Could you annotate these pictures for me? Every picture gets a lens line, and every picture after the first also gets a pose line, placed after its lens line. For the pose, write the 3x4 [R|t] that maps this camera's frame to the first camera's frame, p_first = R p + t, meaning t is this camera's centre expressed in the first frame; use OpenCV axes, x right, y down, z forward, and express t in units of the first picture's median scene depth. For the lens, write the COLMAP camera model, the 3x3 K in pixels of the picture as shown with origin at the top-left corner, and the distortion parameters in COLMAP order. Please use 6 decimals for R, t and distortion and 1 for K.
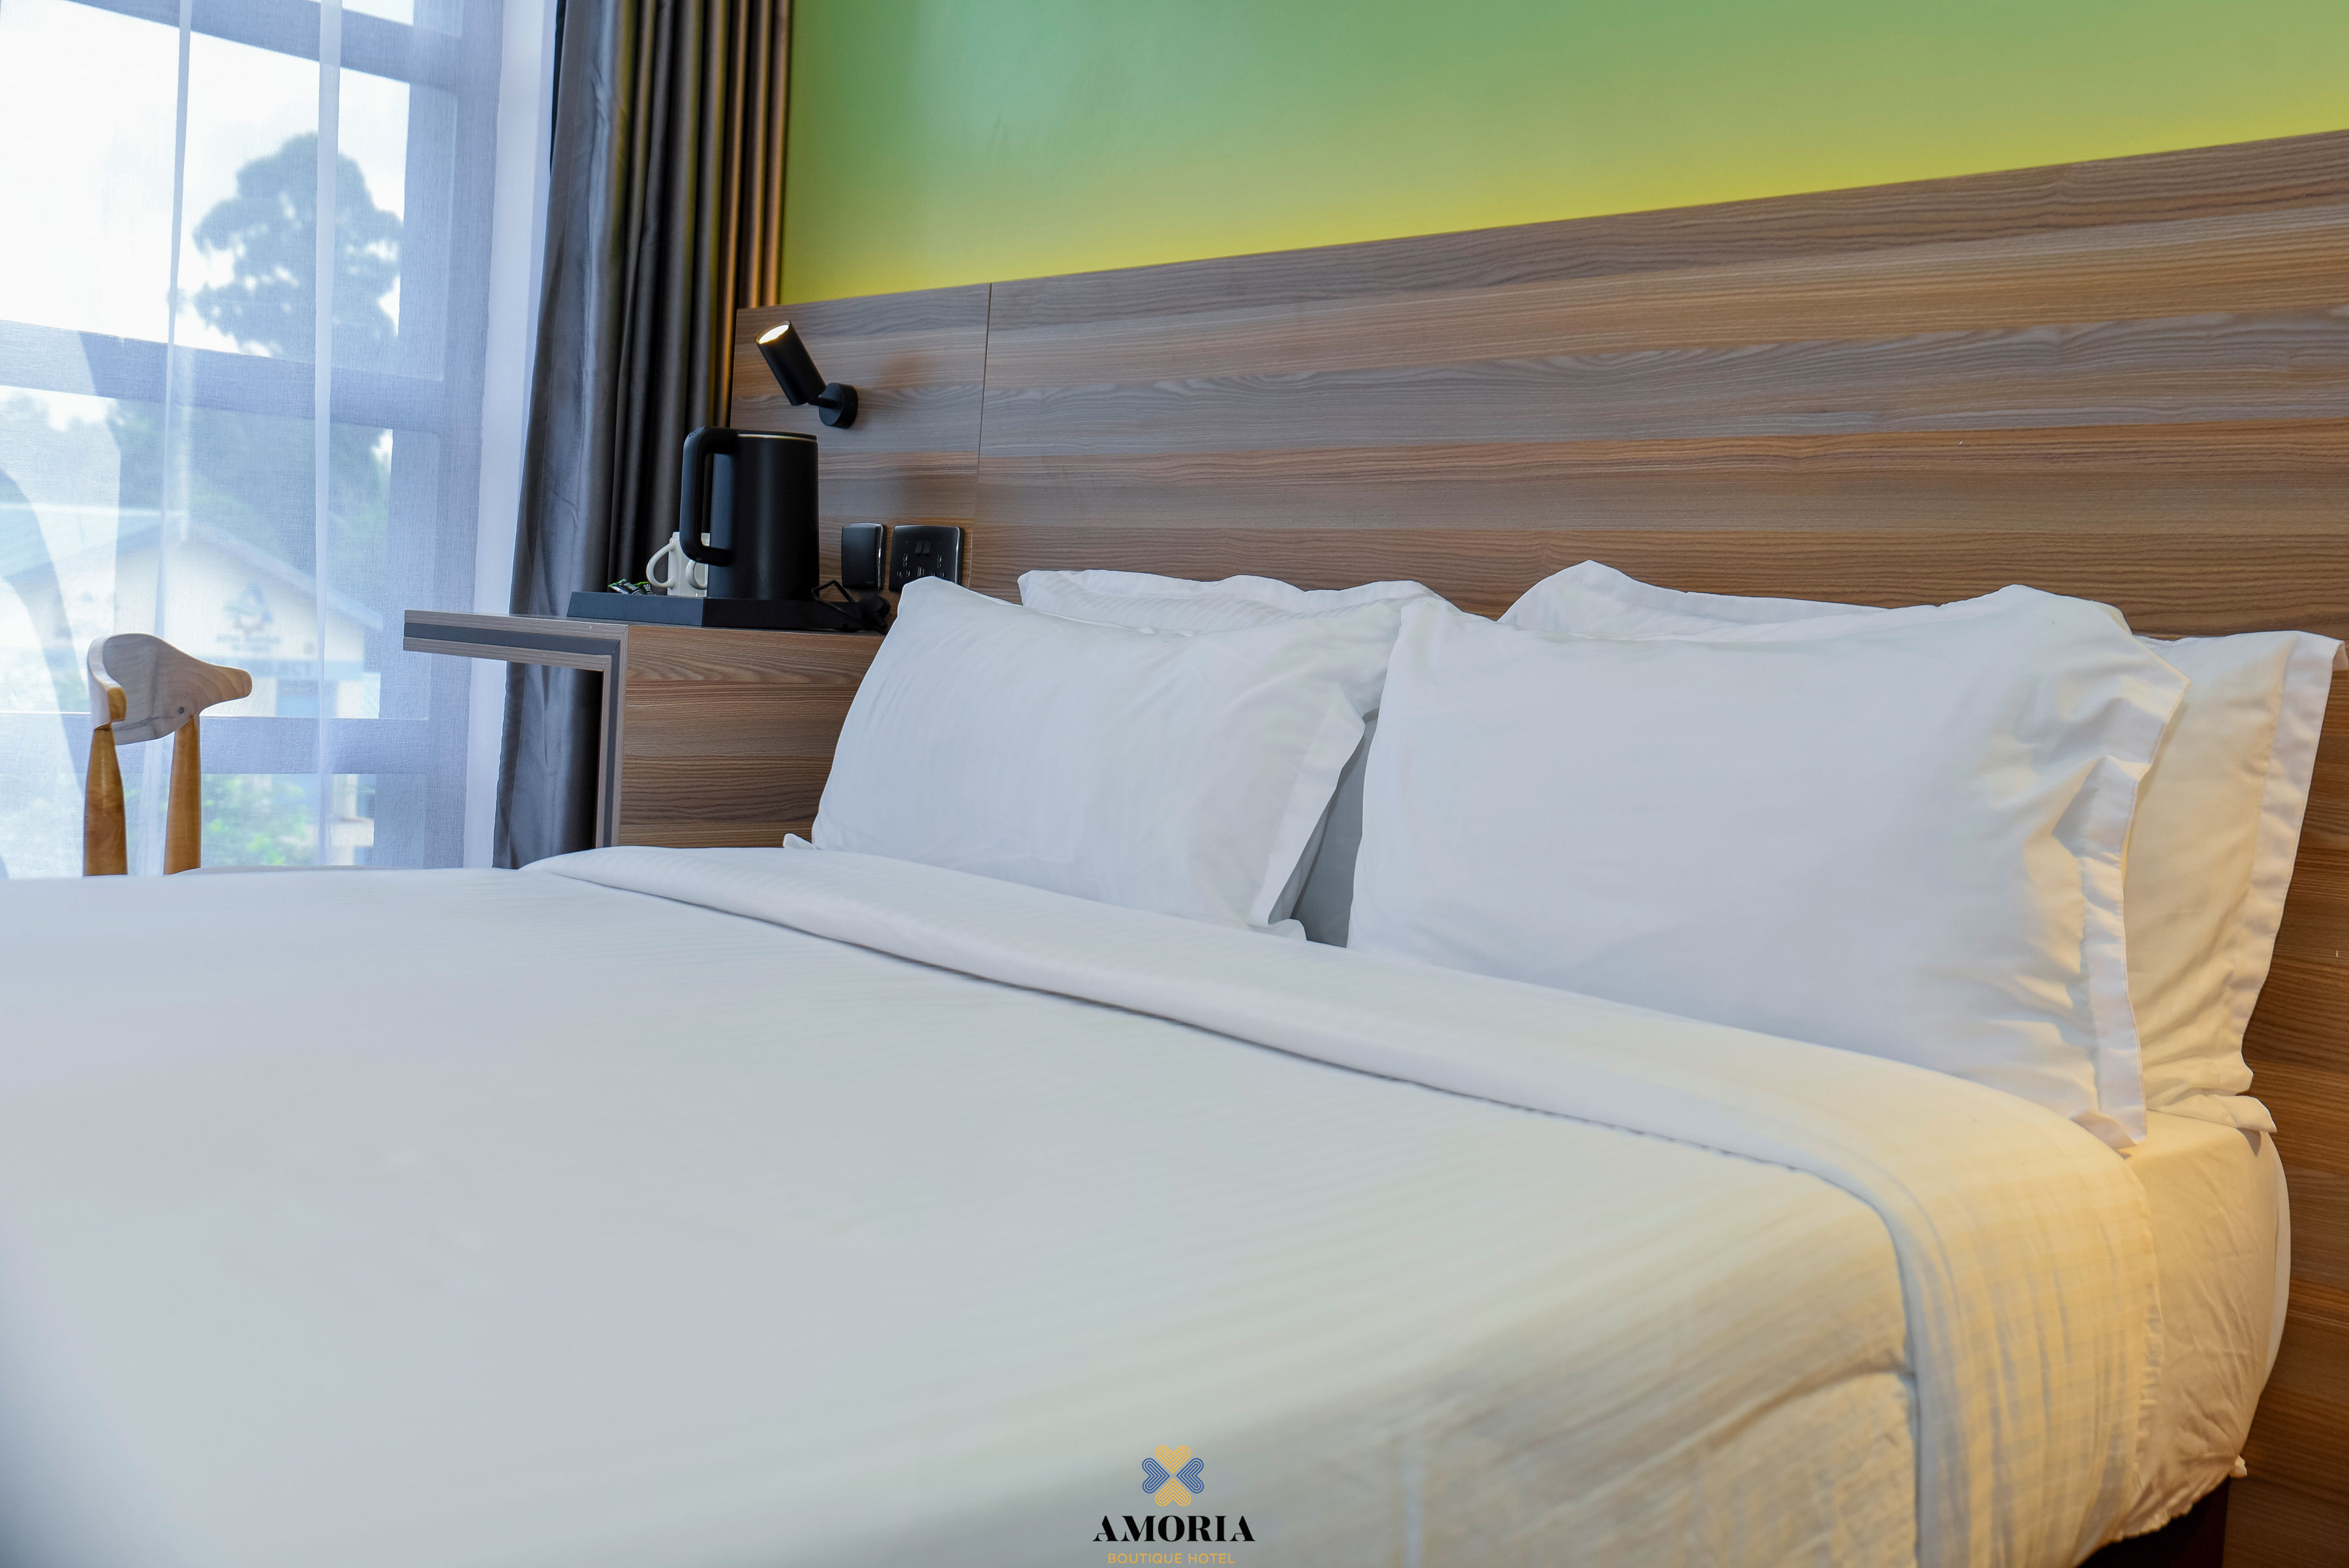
lens RADIAL K [[2017.8, 0, 1174.5], [0, 2017.8, 784.0], [0, 0, 1]] dist [-0.064803, -0.002662]
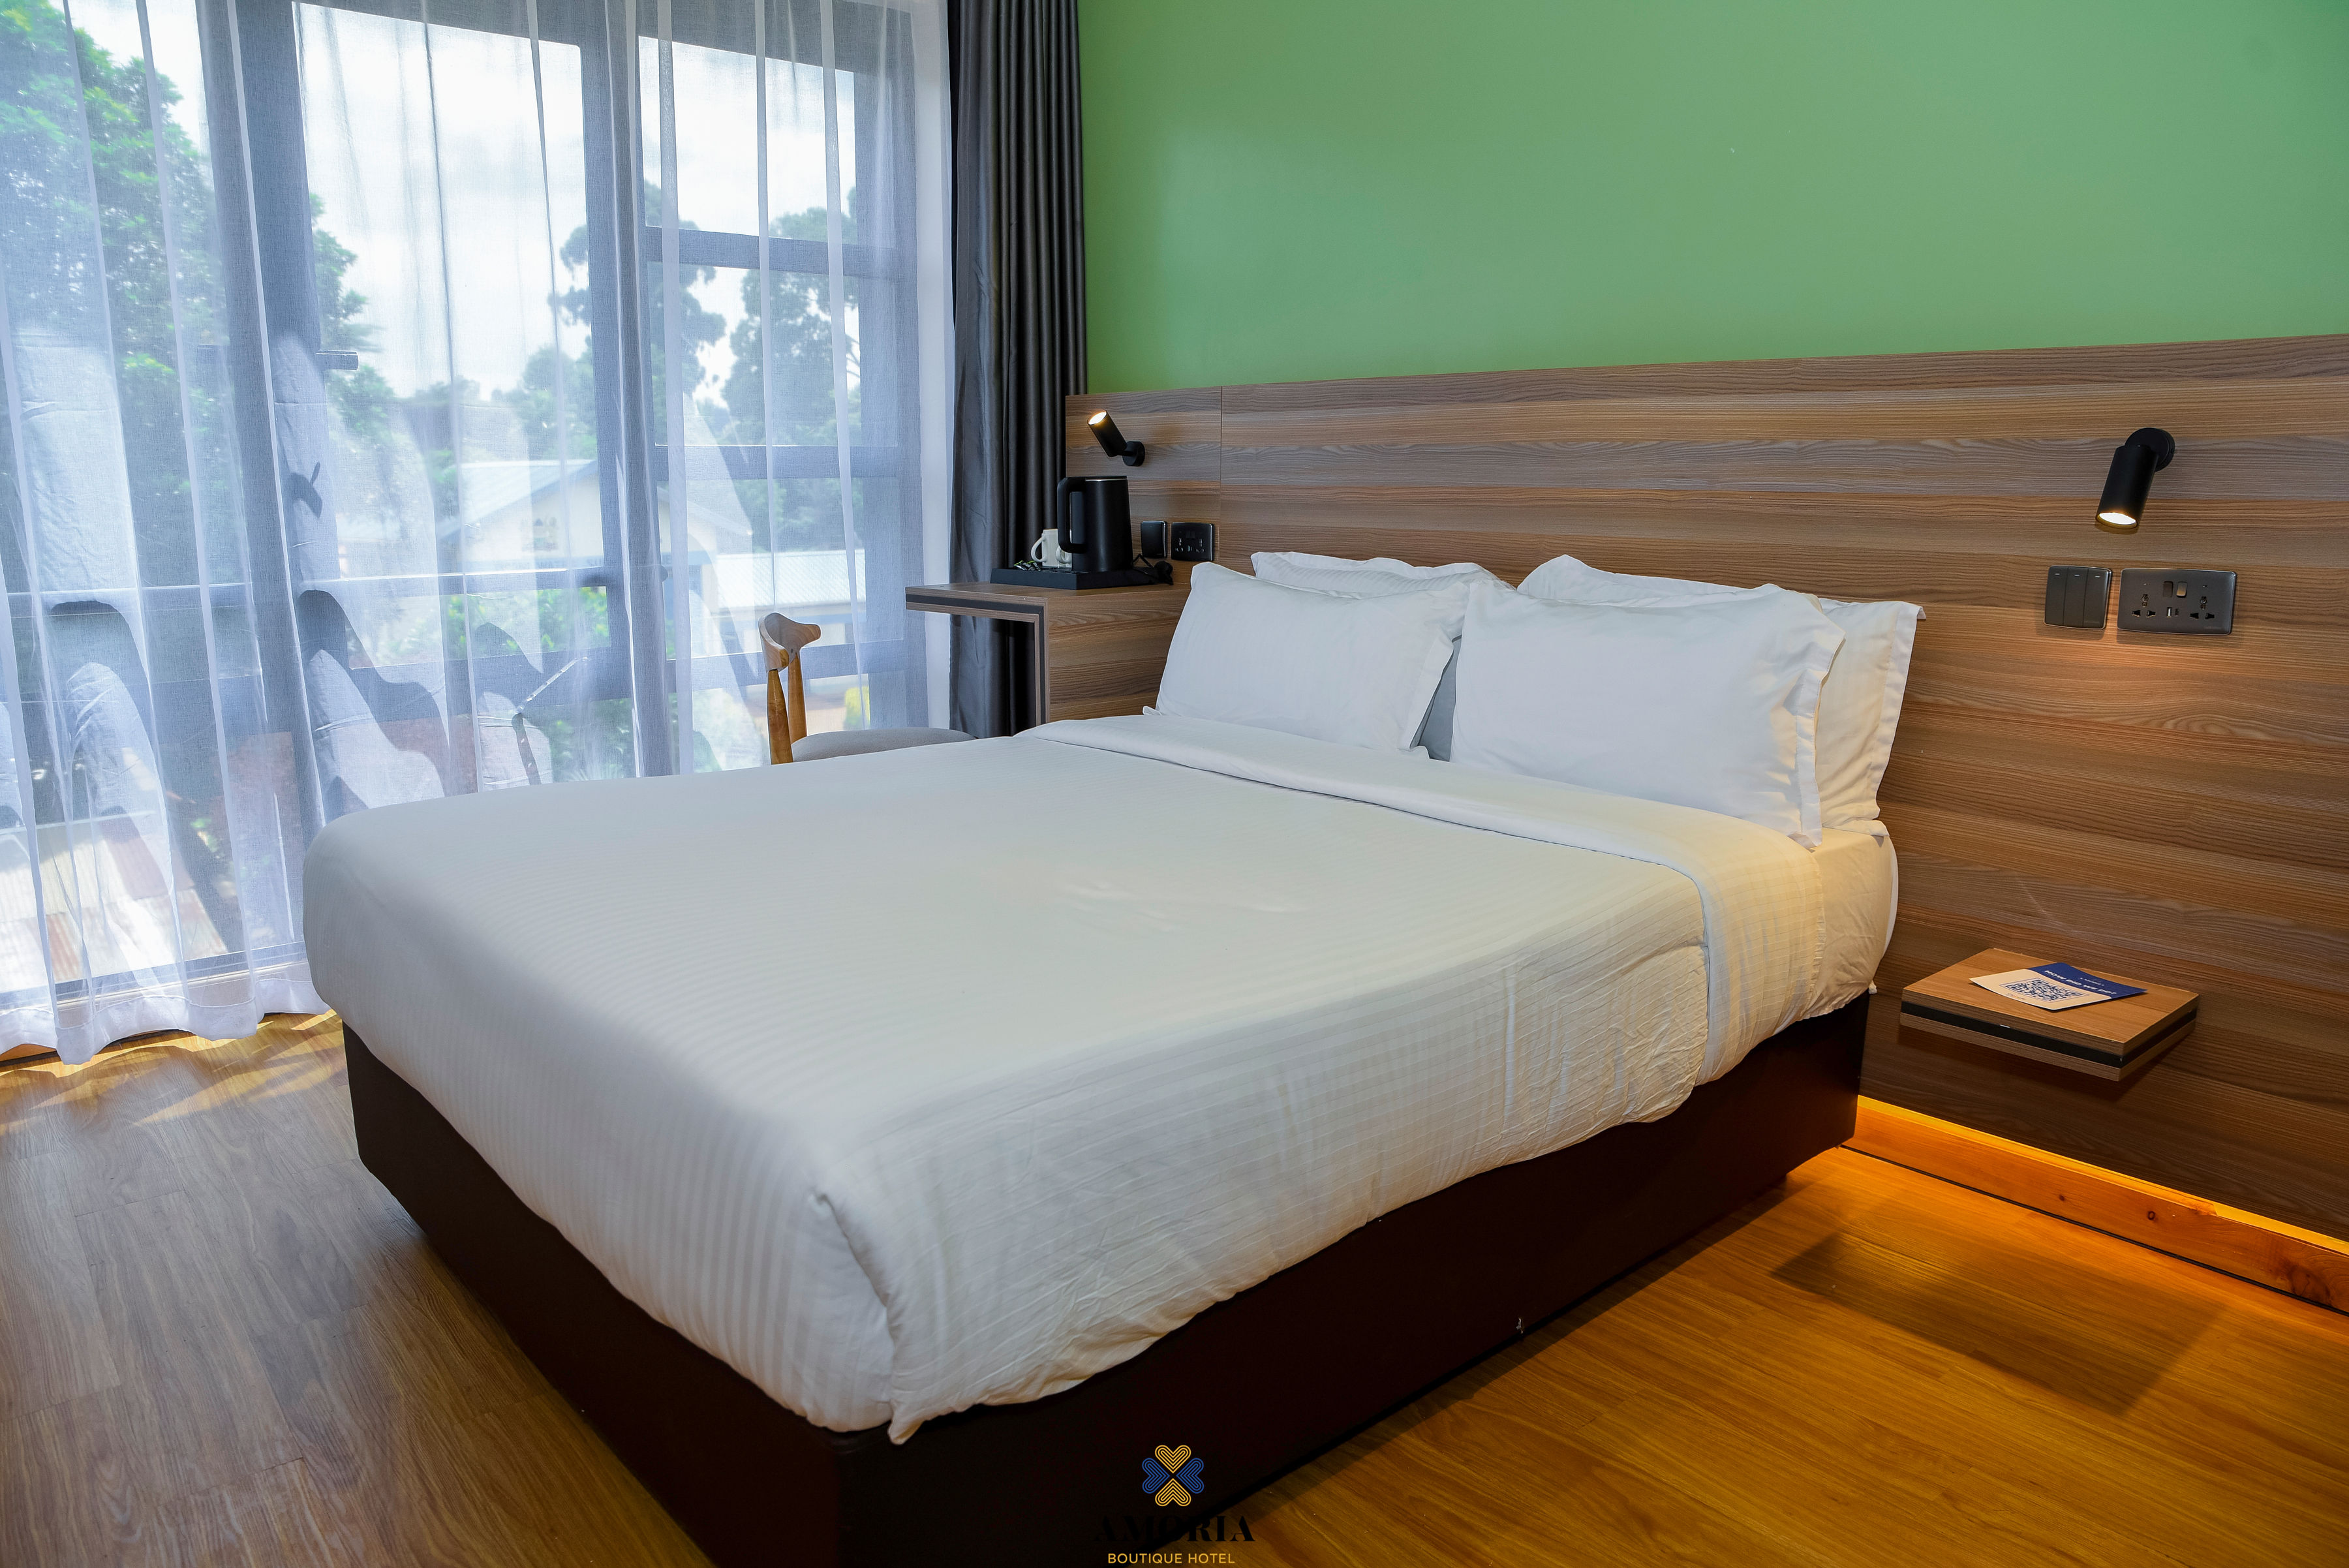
lens RADIAL K [[1596.0, 0, 1069.5], [0, 1596.0, 784.2], [0, 0, 1]] dist [-0.141315, 0.000102]
pose [[0.993164, -0.046417, -0.107102, -0.118827], [0.060762, 0.989004, 0.134833, -0.126207], [0.099666, -0.140419, 0.985063, -0.576545]]
